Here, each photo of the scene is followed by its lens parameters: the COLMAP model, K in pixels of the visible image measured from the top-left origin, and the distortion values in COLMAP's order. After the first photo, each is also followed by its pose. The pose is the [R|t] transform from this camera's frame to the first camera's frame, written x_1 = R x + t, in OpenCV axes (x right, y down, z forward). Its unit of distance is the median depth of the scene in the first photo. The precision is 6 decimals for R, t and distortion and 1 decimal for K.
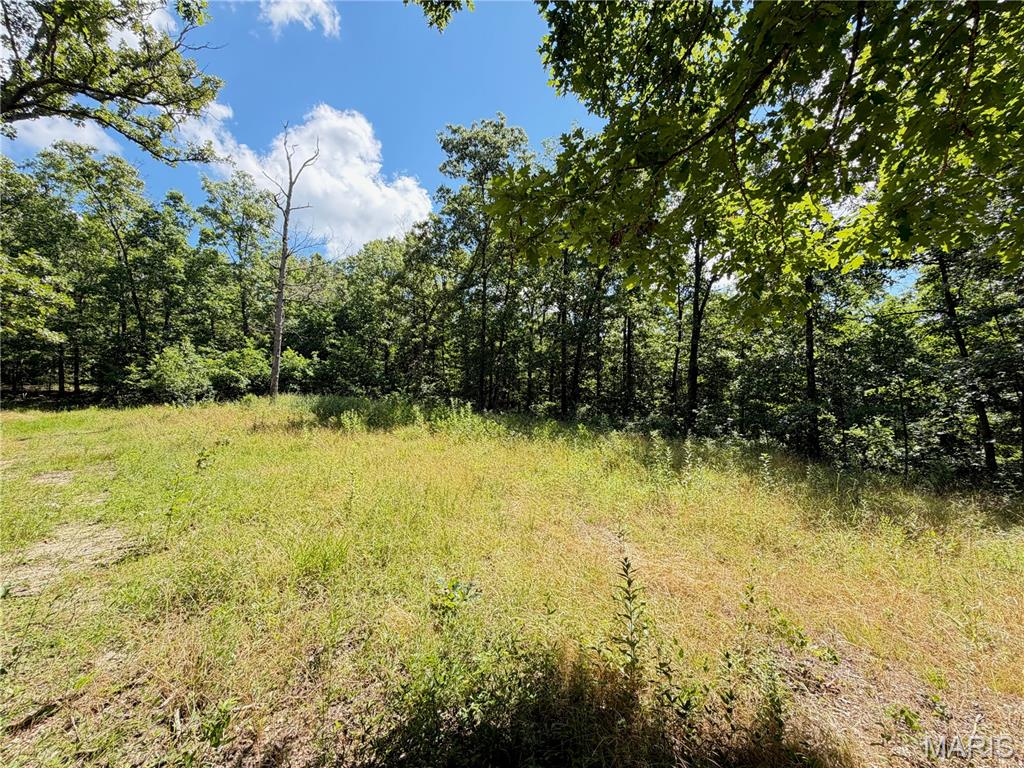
lens RADIAL K [[409.2, 0, 512.8], [0, 409.2, 385.6], [0, 0, 1]] dist [-0.001039, 0.000209]
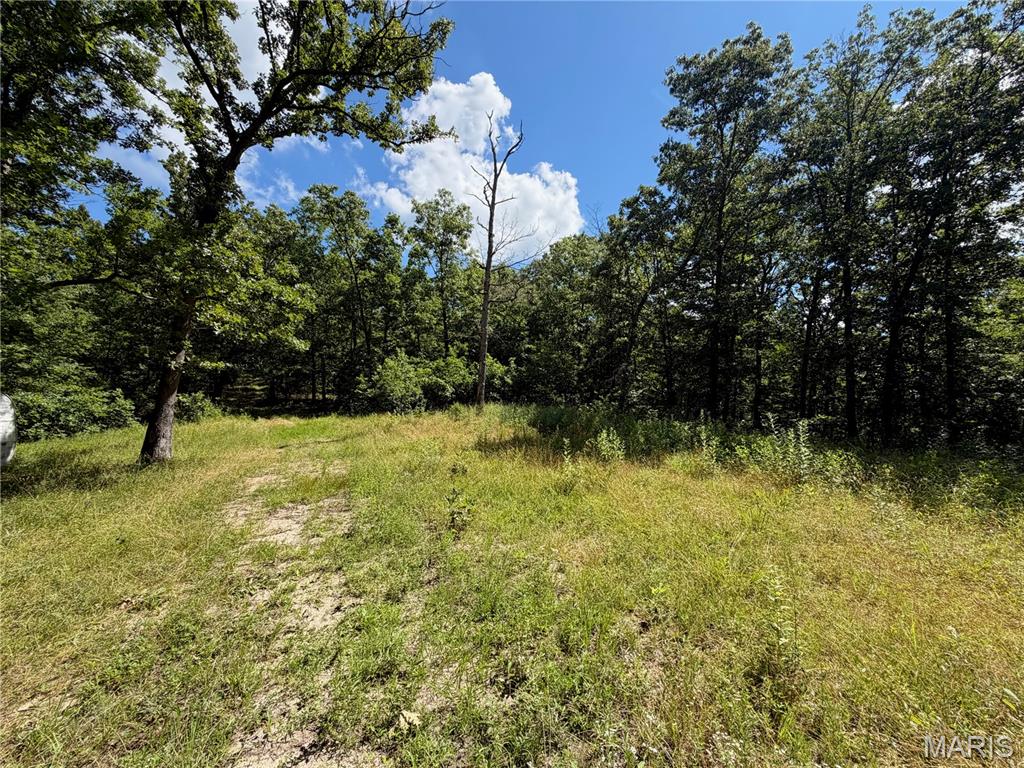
lens RADIAL K [[409.2, 0, 511.4], [0, 409.2, 386.3], [0, 0, 1]] dist [-0.001039, 0.000209]
pose [[0.923428, -0.011491, -0.383600, -0.131859], [0.005487, 0.999845, -0.016740, -0.001275], [0.383733, 0.013354, 0.923348, 0.135258]]
